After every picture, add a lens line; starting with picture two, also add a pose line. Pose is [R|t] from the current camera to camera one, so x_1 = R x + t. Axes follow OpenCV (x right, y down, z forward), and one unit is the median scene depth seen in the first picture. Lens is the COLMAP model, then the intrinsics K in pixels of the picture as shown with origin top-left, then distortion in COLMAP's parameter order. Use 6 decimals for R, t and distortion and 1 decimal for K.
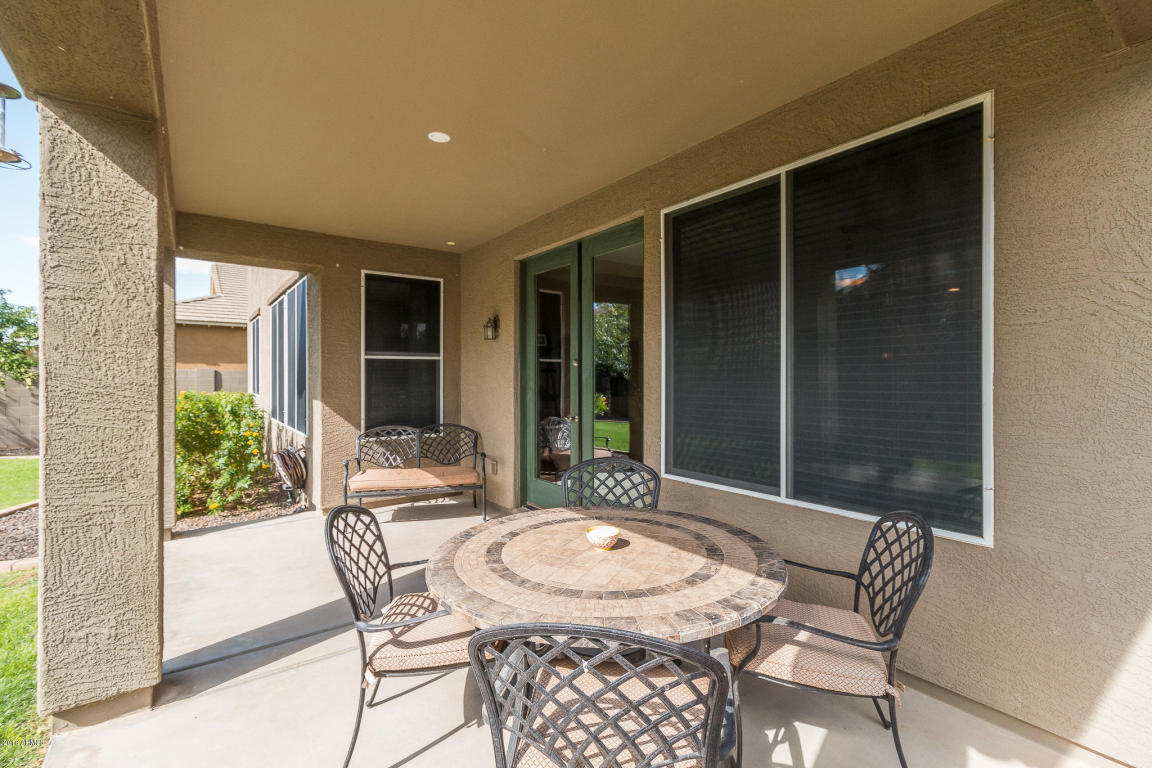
lens RADIAL K [[527.0, 0, 573.4], [0, 527.0, 373.5], [0, 0, 1]] dist [0.001099, 0.000640]
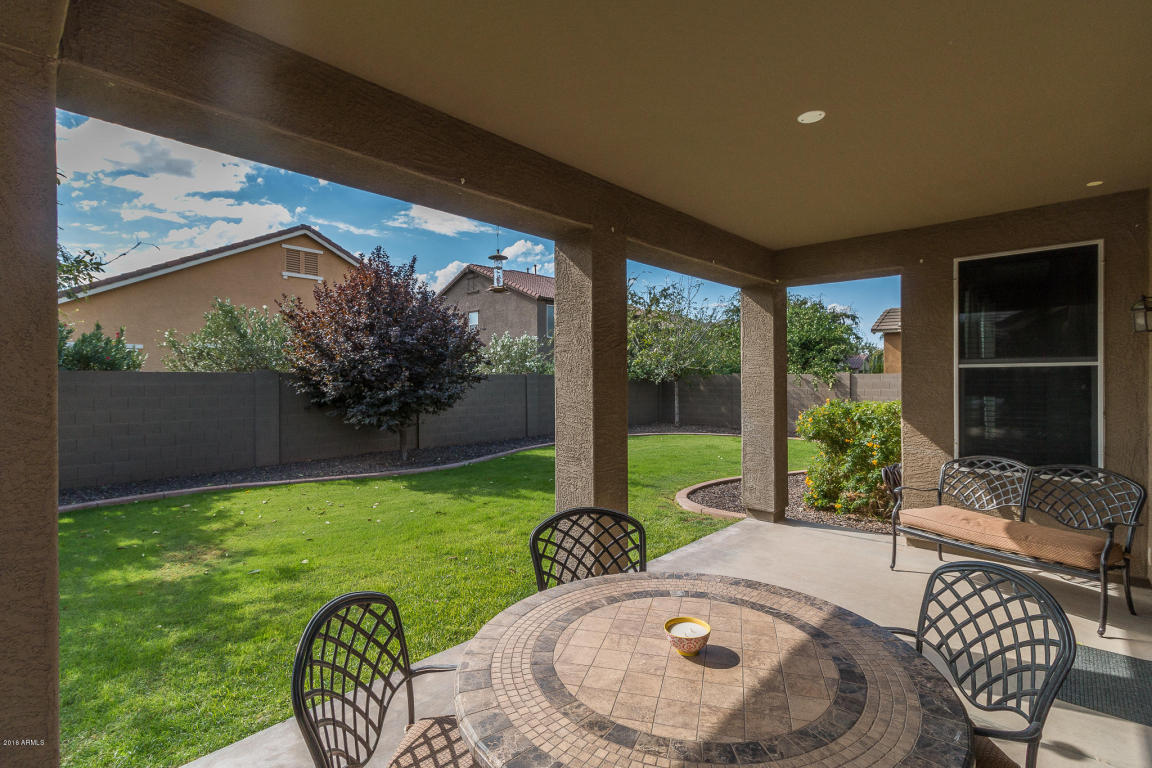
lens RADIAL K [[528.3, 0, 572.7], [0, 528.3, 382.4], [0, 0, 1]] dist [0.000693, 0.000225]
pose [[0.189632, 0.008067, -0.981822, 0.285616], [0.009957, 0.999899, 0.010139, -0.020645], [0.981805, -0.011698, 0.189533, 0.267000]]
